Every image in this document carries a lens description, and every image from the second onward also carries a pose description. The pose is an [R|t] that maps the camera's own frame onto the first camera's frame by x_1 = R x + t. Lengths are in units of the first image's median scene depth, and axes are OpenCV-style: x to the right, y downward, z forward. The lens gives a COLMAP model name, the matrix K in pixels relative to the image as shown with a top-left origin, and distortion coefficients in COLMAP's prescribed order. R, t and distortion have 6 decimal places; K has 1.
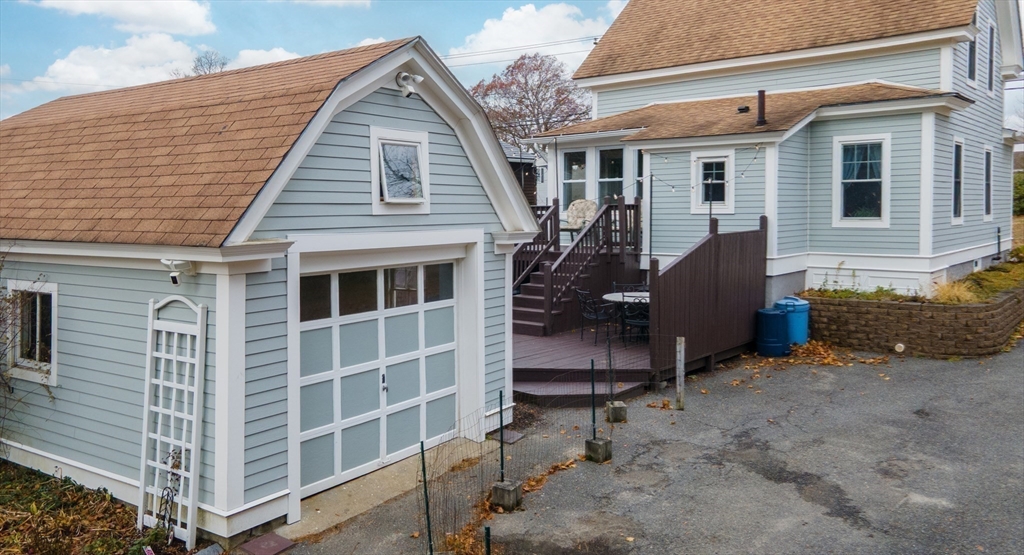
lens RADIAL K [[801.9, 0, 513.5], [0, 801.9, 225.8], [0, 0, 1]] dist [0.091238, 0.000321]
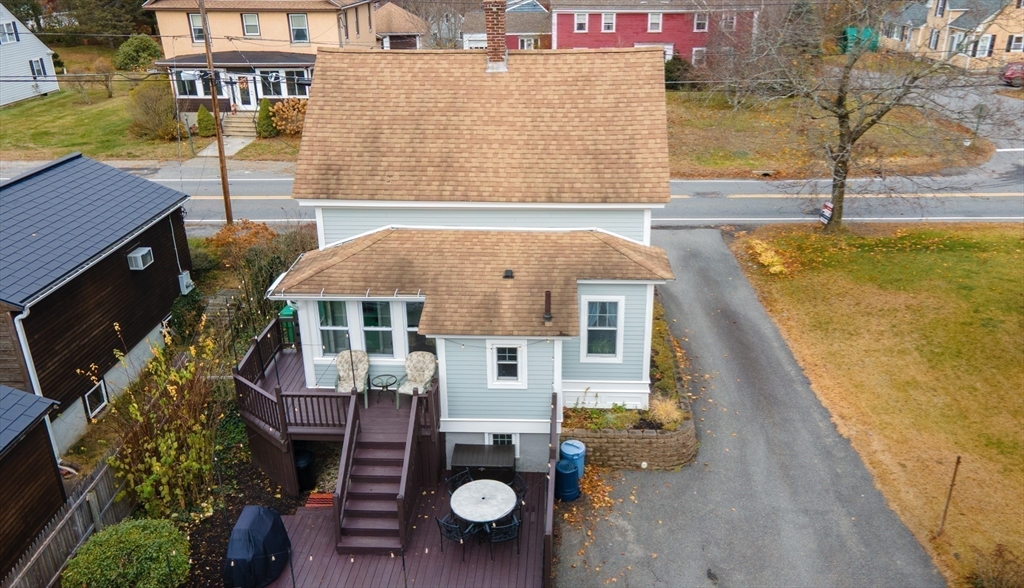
lens RADIAL K [[796.2, 0, 537.8], [0, 796.2, 293.0], [0, 0, 1]] dist [0.002128, -0.001601]
pose [[0.799232, -0.232781, 0.554113, -0.317983], [0.015962, 0.929846, 0.367602, -0.561855], [-0.600810, -0.284954, 0.746879, 0.167247]]
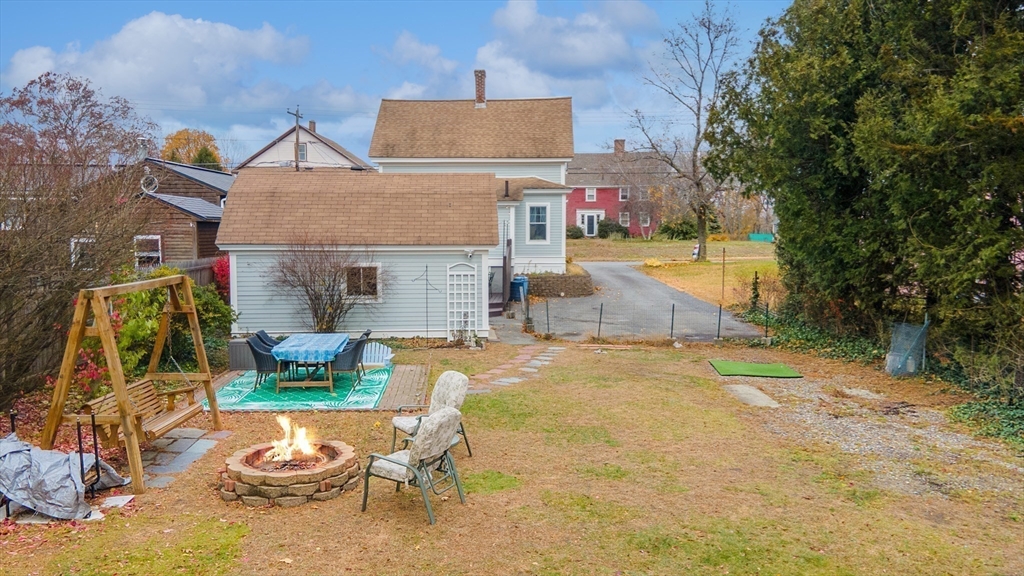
lens RADIAL K [[756.2, 0, 512.0], [0, 756.2, 288.0], [0, 0, 1]] dist [-0.000845, -0.000080]
pose [[0.795286, -0.034861, 0.605231, -0.885797], [0.007882, 0.998855, 0.047177, 0.022979], [-0.606183, -0.032749, 0.794651, -0.597859]]
